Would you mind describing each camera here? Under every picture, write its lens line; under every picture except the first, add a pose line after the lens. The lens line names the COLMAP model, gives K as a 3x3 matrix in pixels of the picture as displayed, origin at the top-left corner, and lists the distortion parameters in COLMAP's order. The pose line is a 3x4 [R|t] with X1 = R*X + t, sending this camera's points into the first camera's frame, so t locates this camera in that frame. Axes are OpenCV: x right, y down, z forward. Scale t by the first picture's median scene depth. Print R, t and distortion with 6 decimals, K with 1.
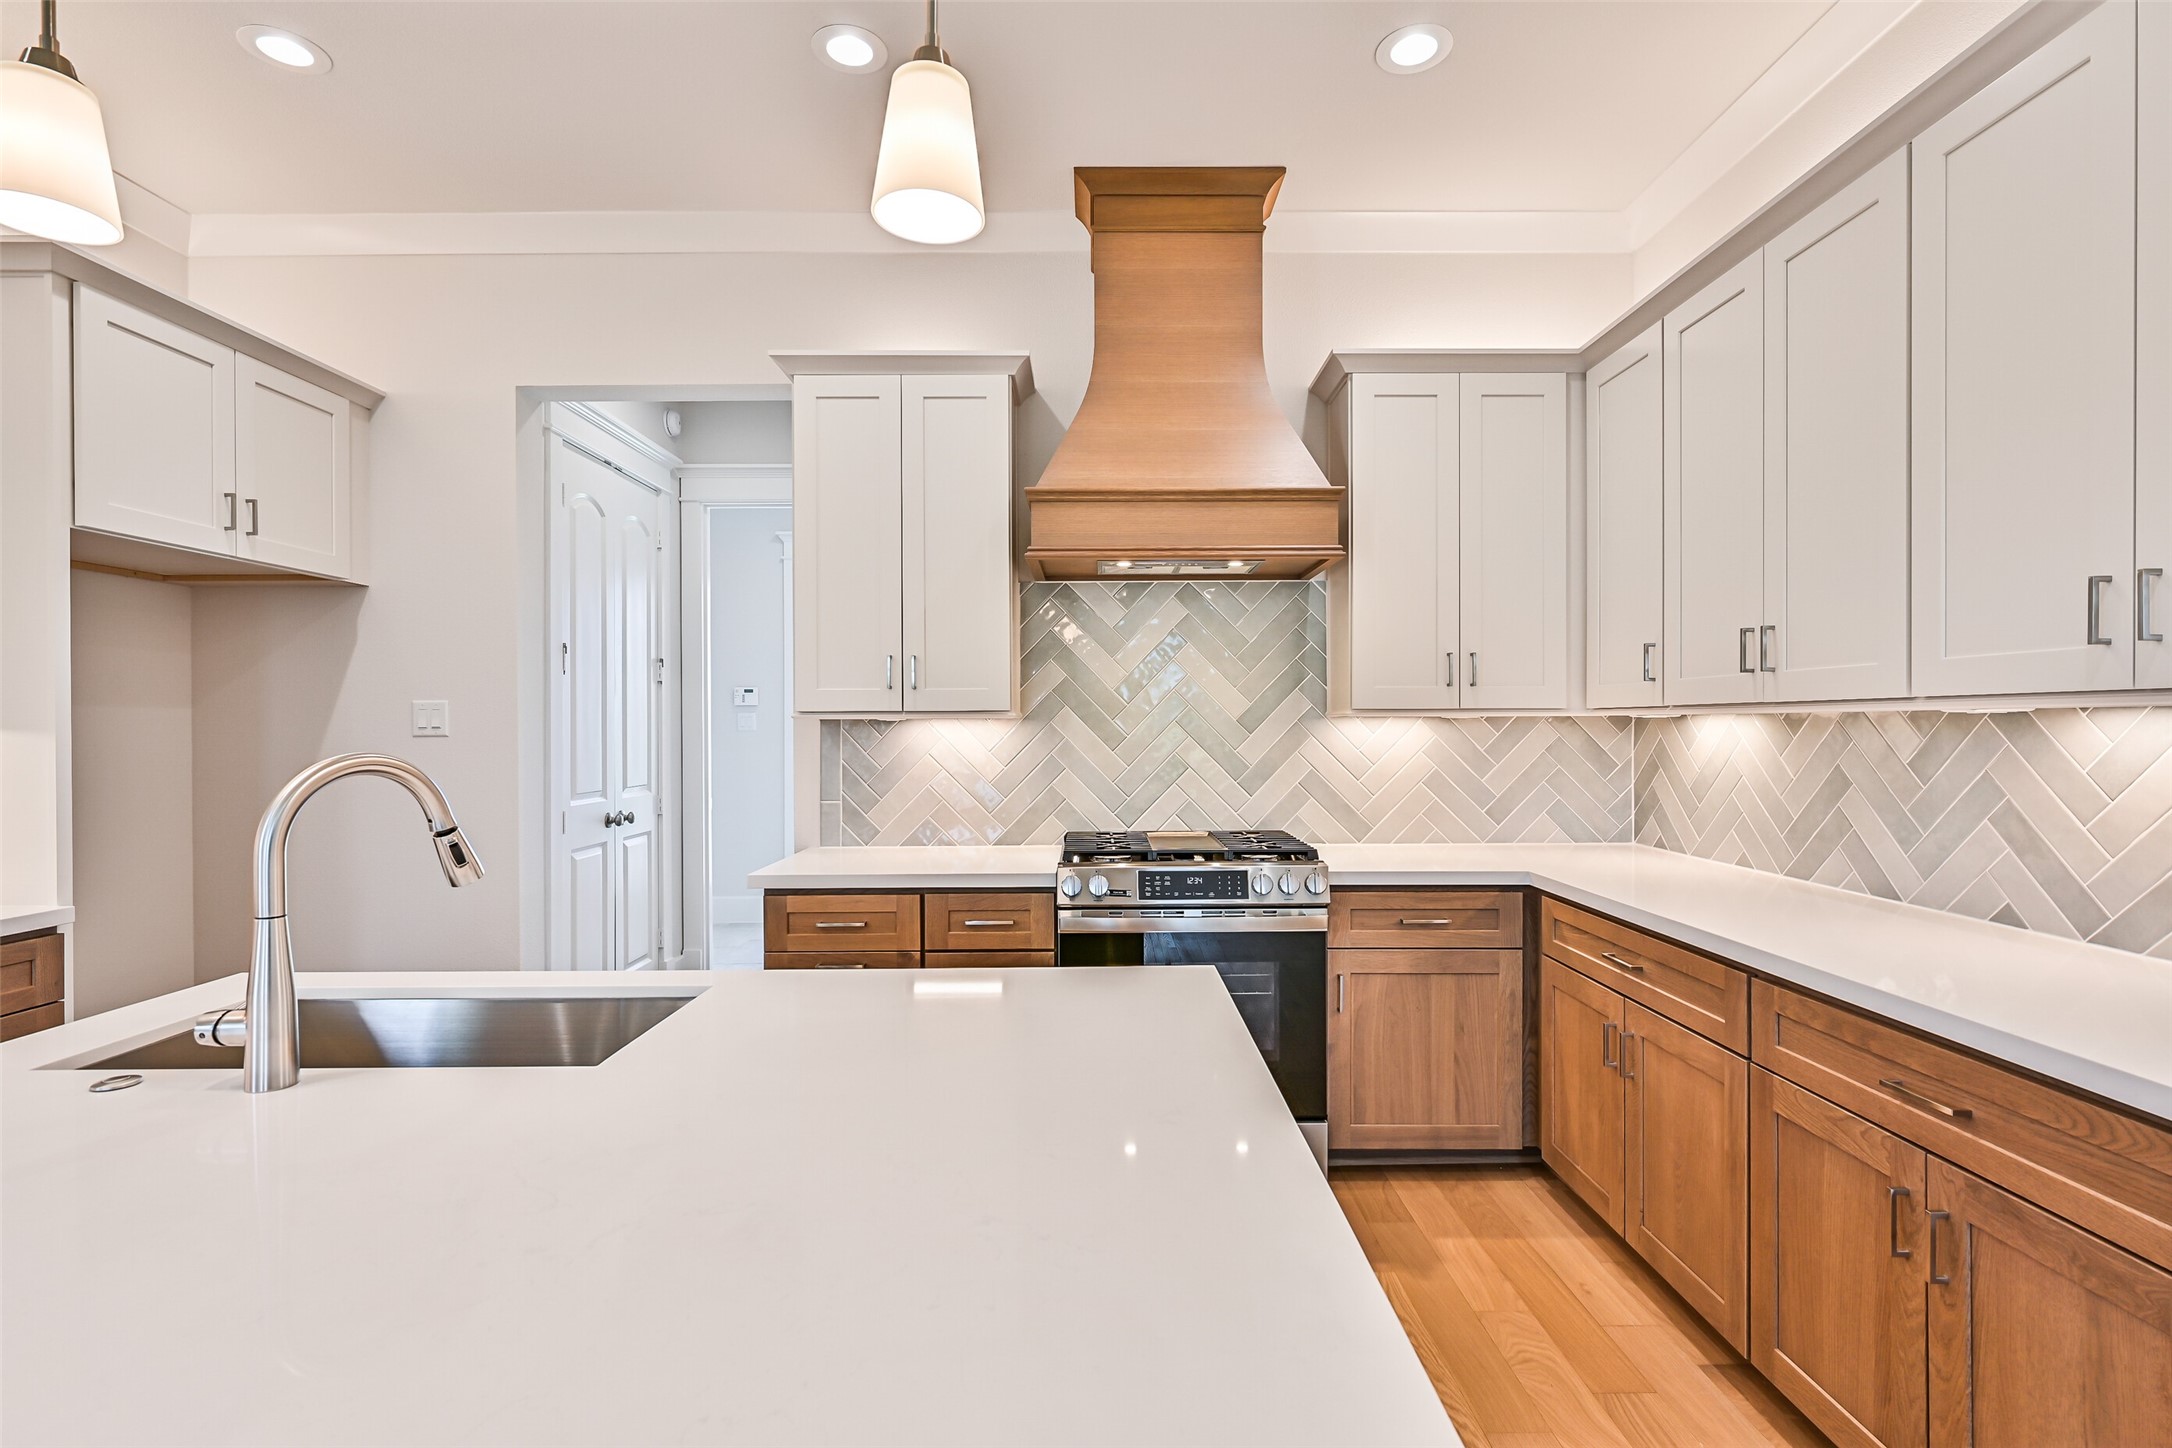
lens RADIAL K [[1020.5, 0, 1096.3], [0, 1020.5, 729.8], [0, 0, 1]] dist [-0.000365, 0.000157]
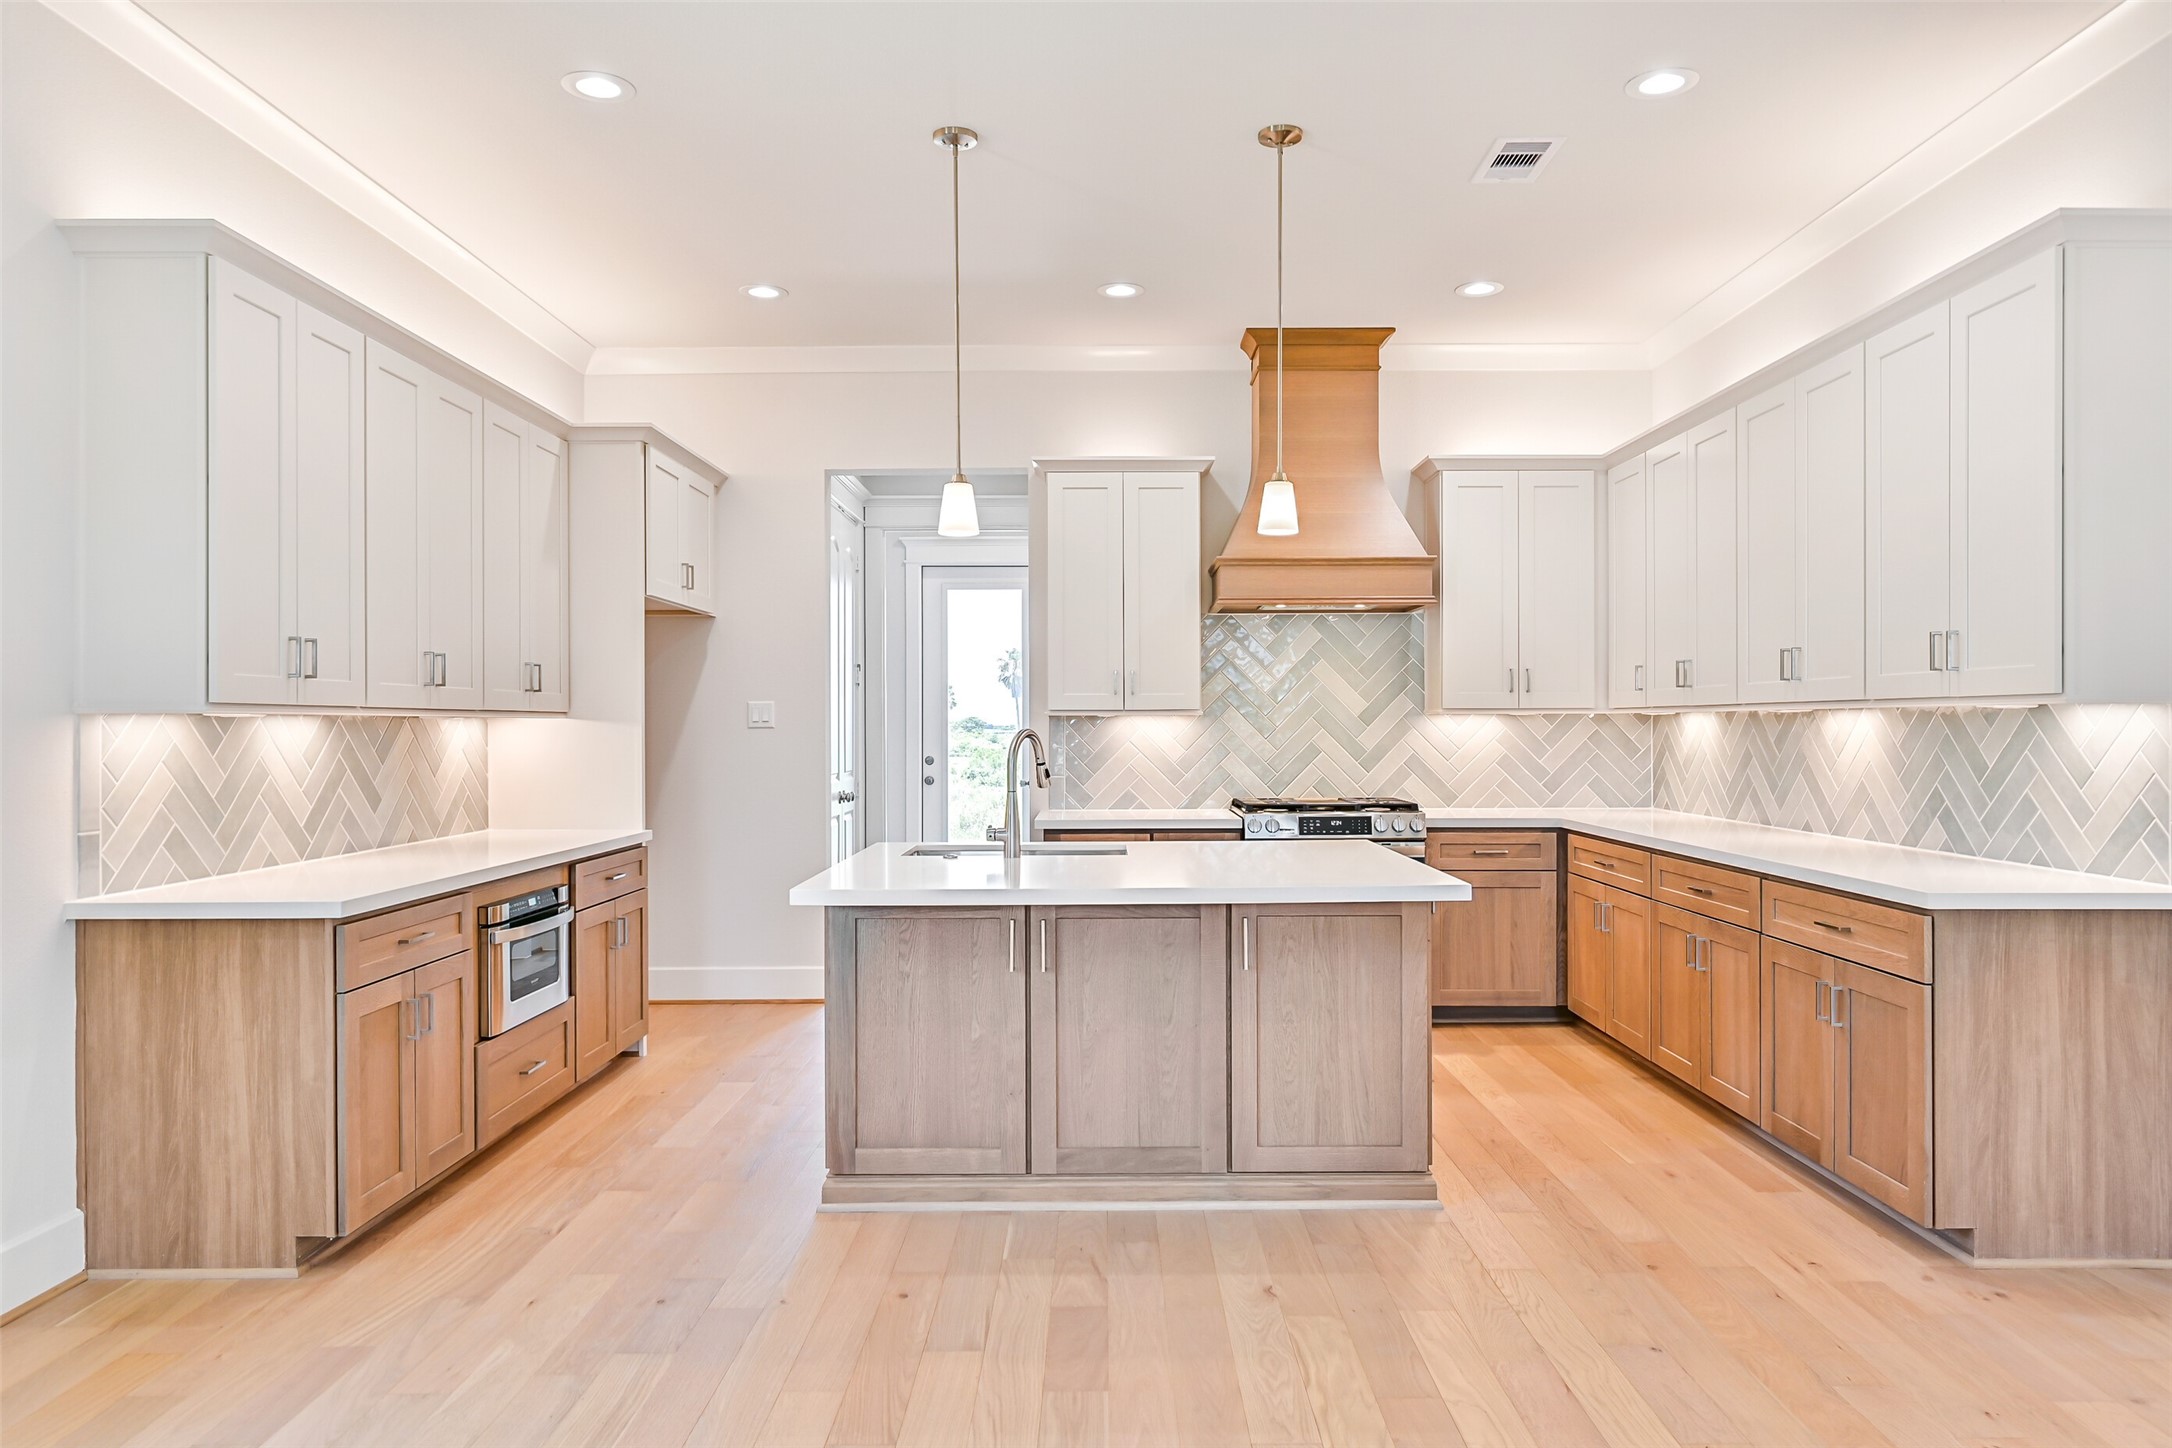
lens RADIAL K [[1415.2, 0, 1100.8], [0, 1415.2, 726.2], [0, 0, 1]] dist [0.001621, 0.000967]
pose [[0.999986, 0.000856, -0.005239, -0.210422], [-0.000878, 0.999991, -0.004178, 0.012608], [0.005236, 0.004183, 0.999978, -0.955007]]
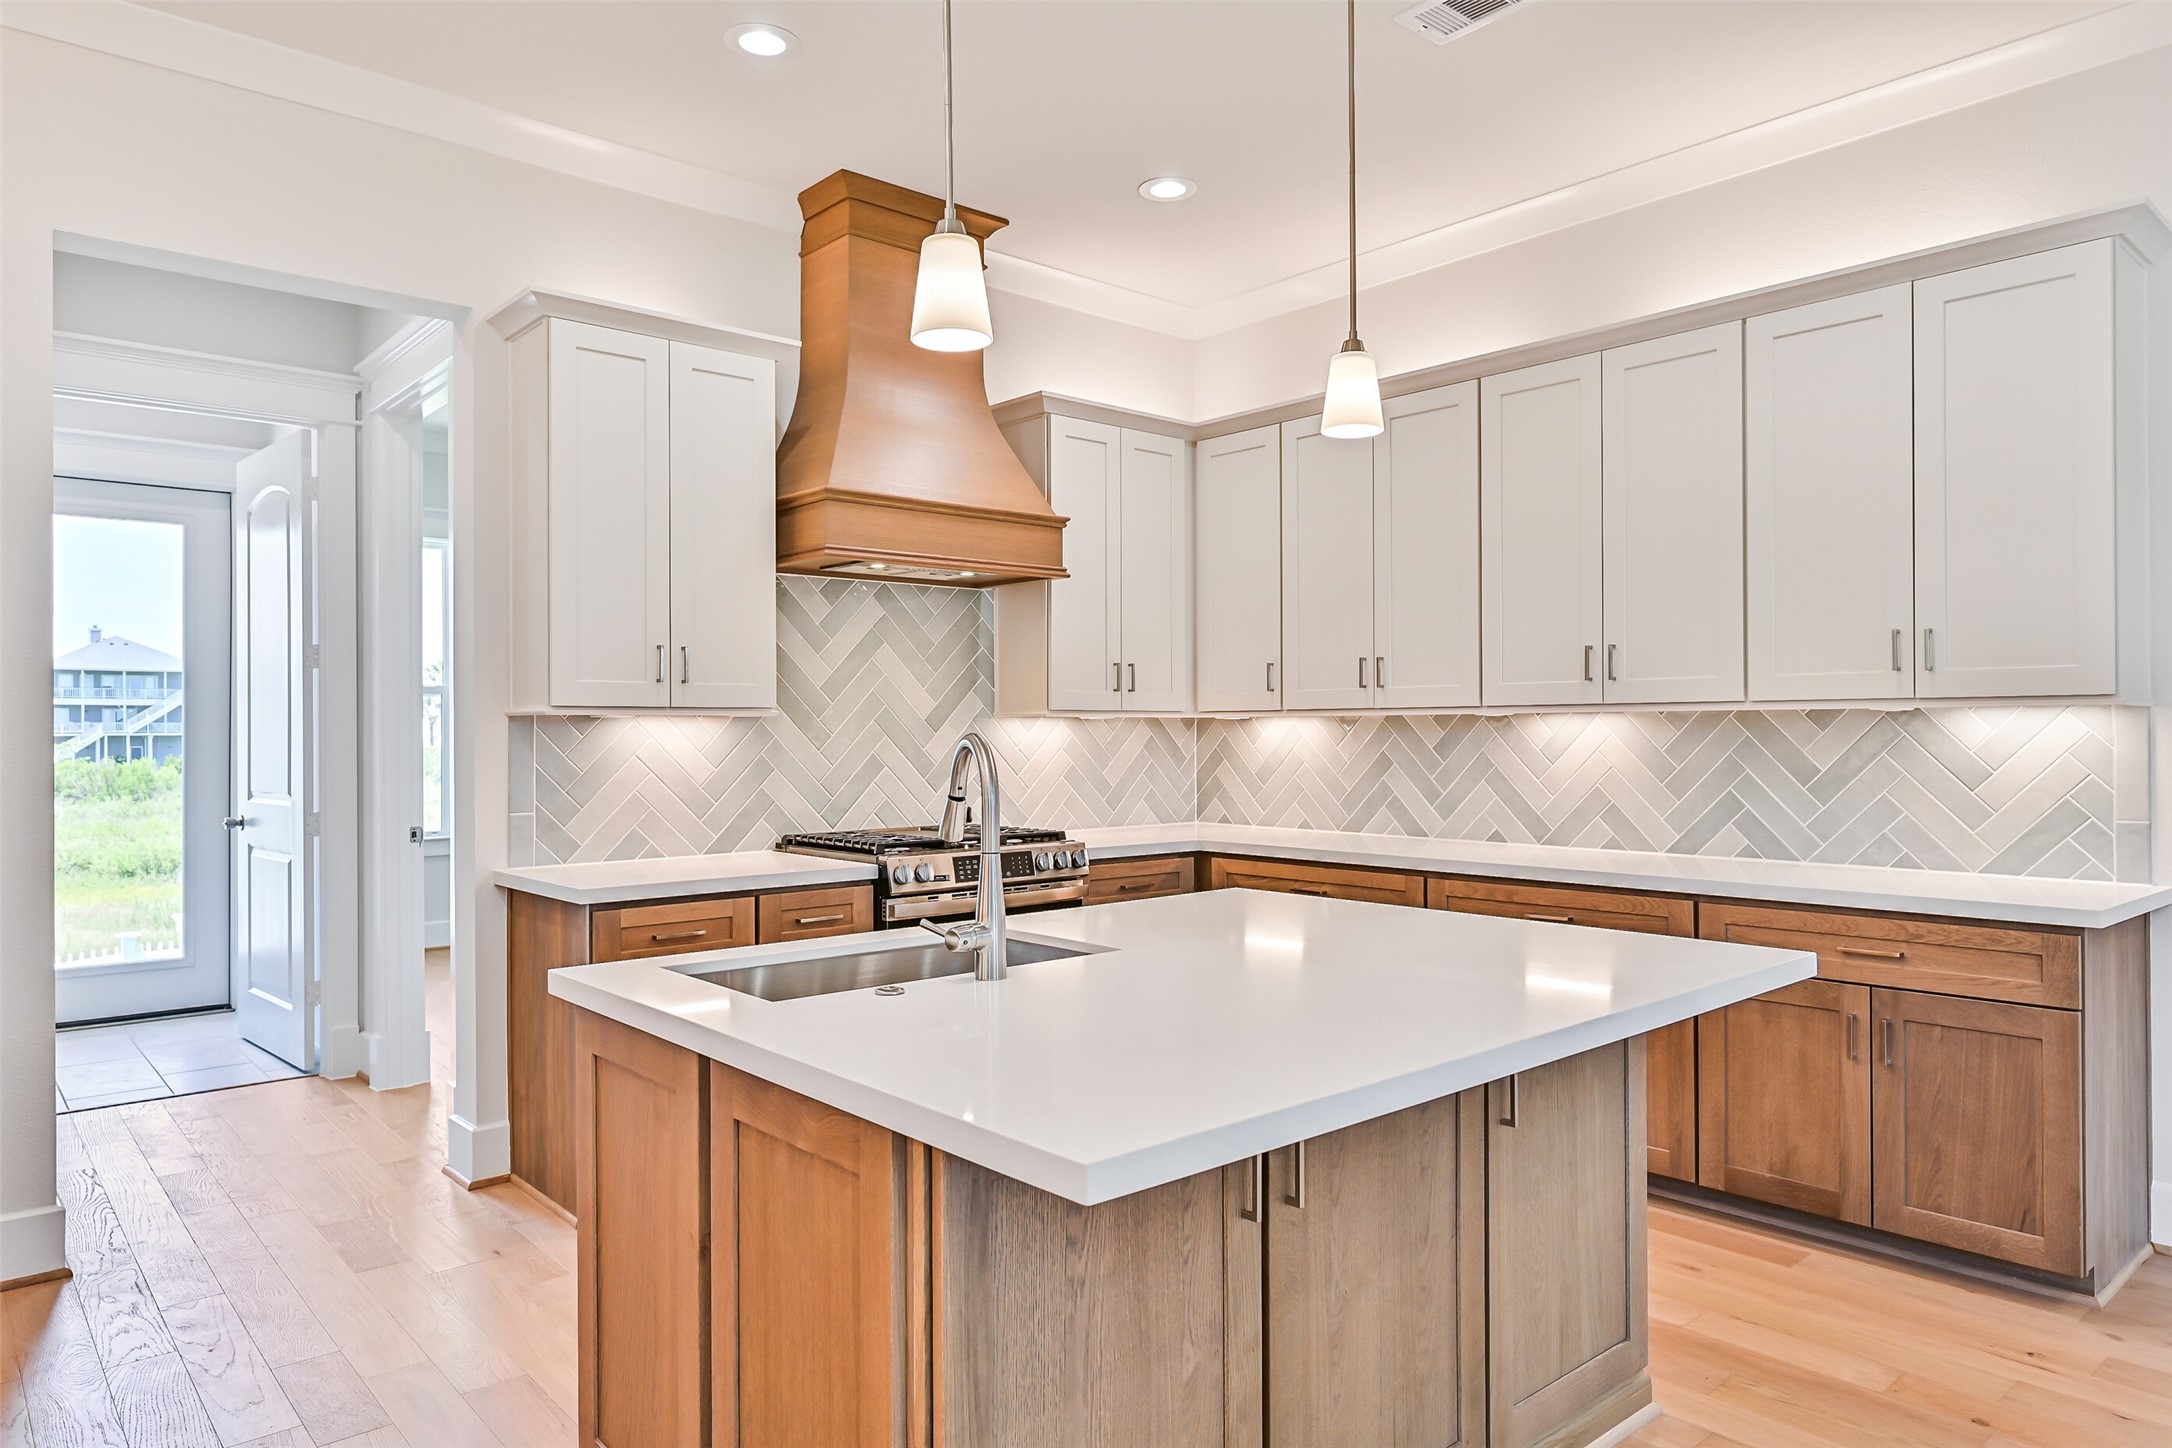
lens RADIAL K [[1371.6, 0, 1096.7], [0, 1371.6, 725.6], [0, 0, 1]] dist [-0.001301, -0.000909]
pose [[0.752591, 0.003329, 0.658479, -0.707081], [0.004260, 0.999942, -0.009924, 0.012450], [-0.658474, 0.010274, 0.752533, -0.174408]]
